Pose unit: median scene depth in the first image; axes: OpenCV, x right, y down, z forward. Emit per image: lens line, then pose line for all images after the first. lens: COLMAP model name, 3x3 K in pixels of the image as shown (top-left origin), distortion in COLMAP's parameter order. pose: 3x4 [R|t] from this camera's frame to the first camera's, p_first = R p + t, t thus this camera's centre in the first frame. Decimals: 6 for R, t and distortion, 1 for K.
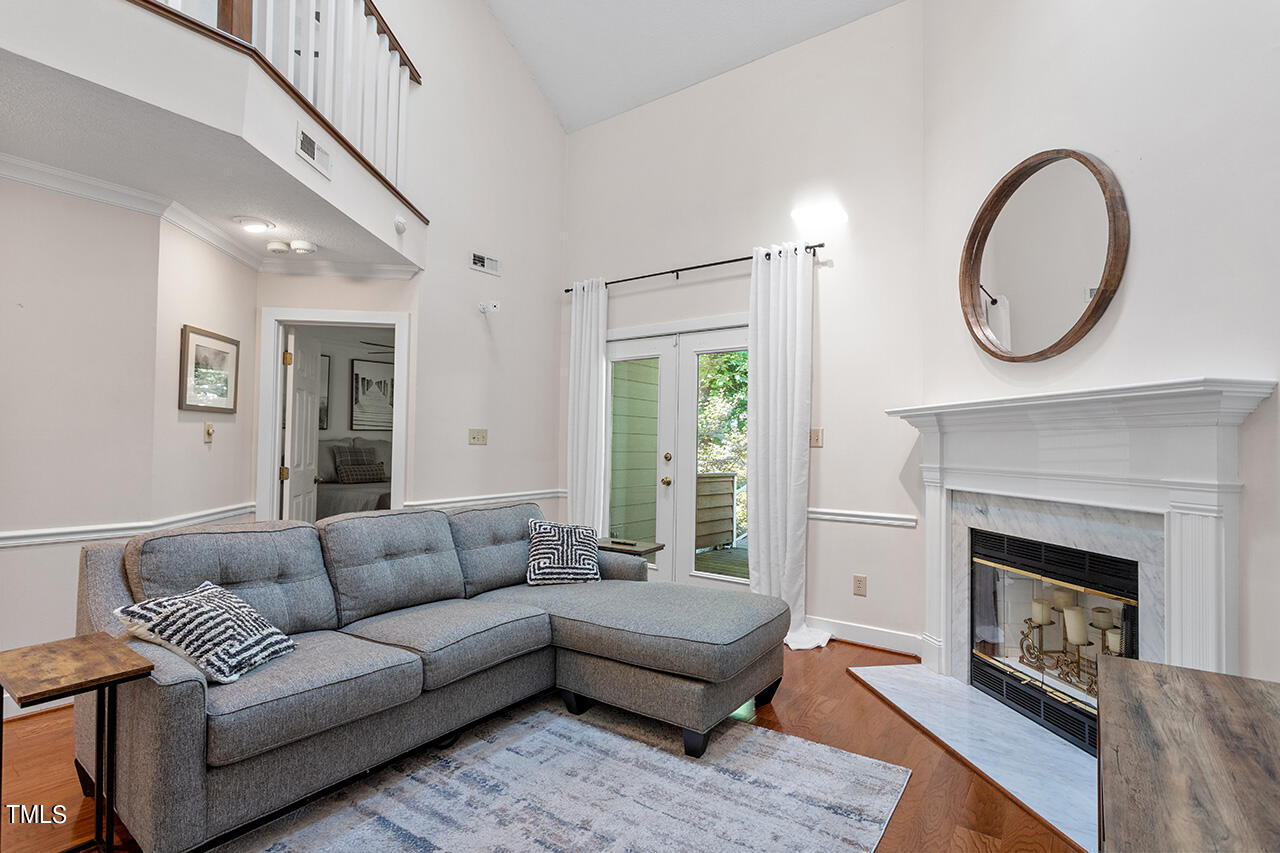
lens RADIAL K [[615.6, 0, 643.2], [0, 615.6, 432.8], [0, 0, 1]] dist [-0.002324, -0.000222]
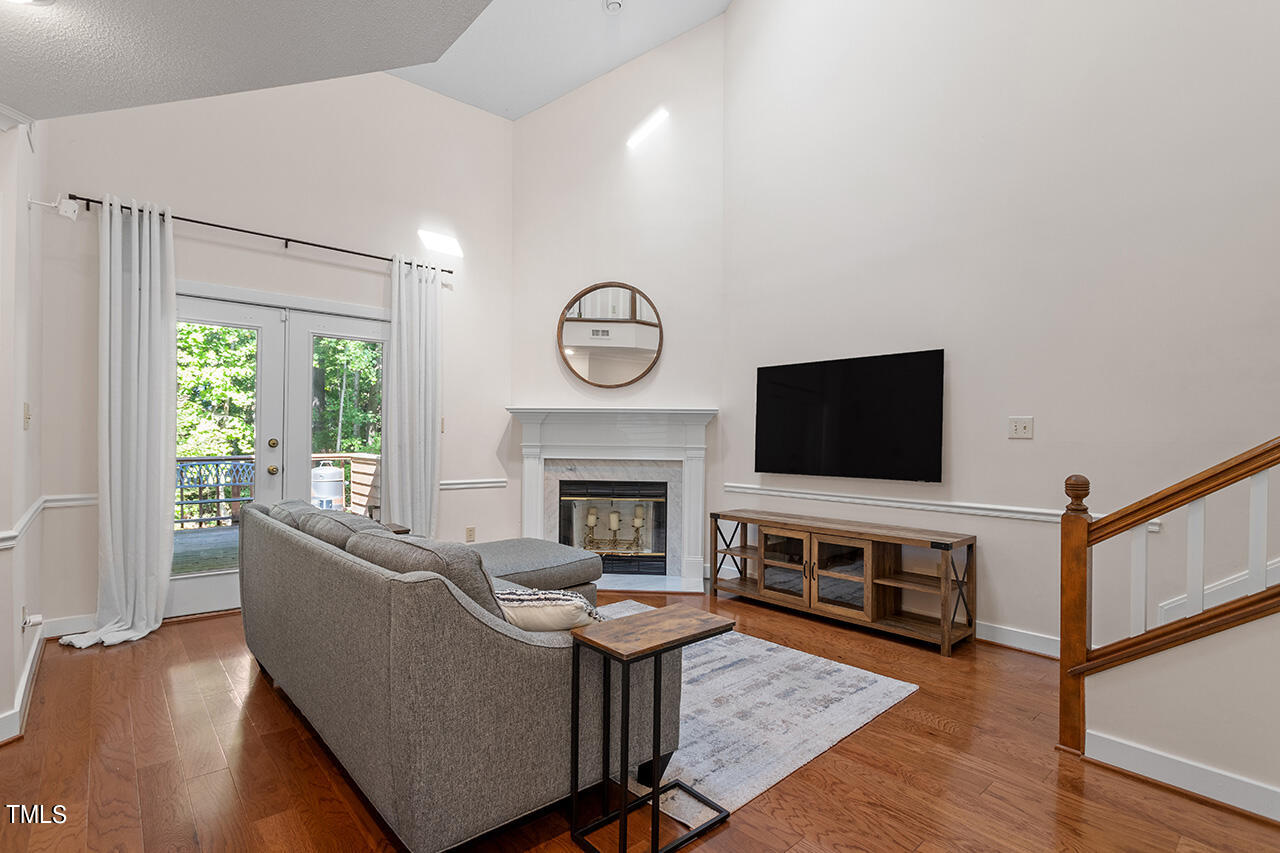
lens RADIAL K [[615.6, 0, 643.2], [0, 615.6, 432.8], [0, 0, 1]] dist [-0.002324, -0.000222]
pose [[0.227196, -0.005646, 0.973833, -1.067422], [-0.028044, 0.999531, 0.012338, -0.003191], [-0.973445, -0.030113, 0.226931, 0.396990]]
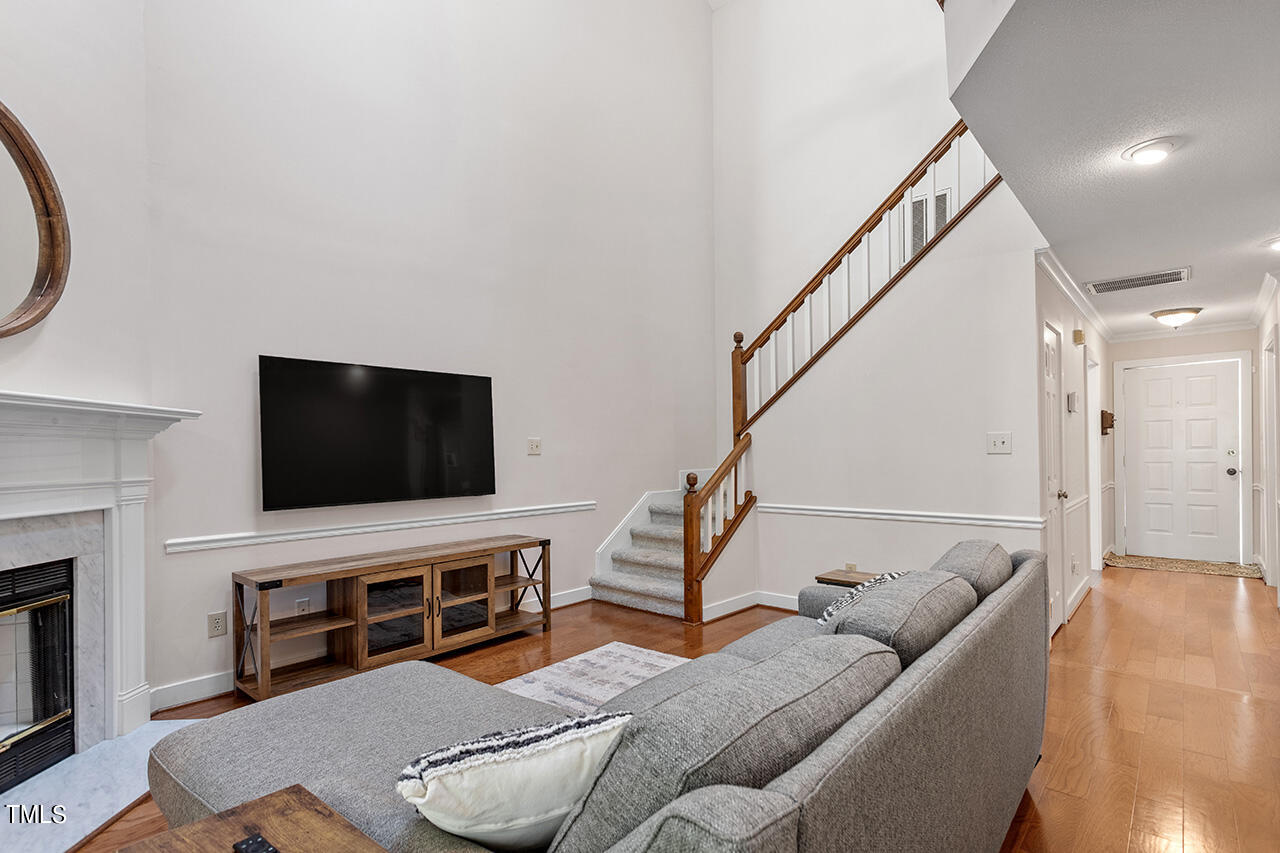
lens RADIAL K [[622.8, 0, 640.9], [0, 622.8, 452.7], [0, 0, 1]] dist [0.001959, 0.000509]
pose [[-0.994739, -0.000289, 0.102443, -0.243739], [-0.002493, 0.999768, -0.021388, 0.028463], [-0.102413, -0.021531, -0.994509, 1.438622]]
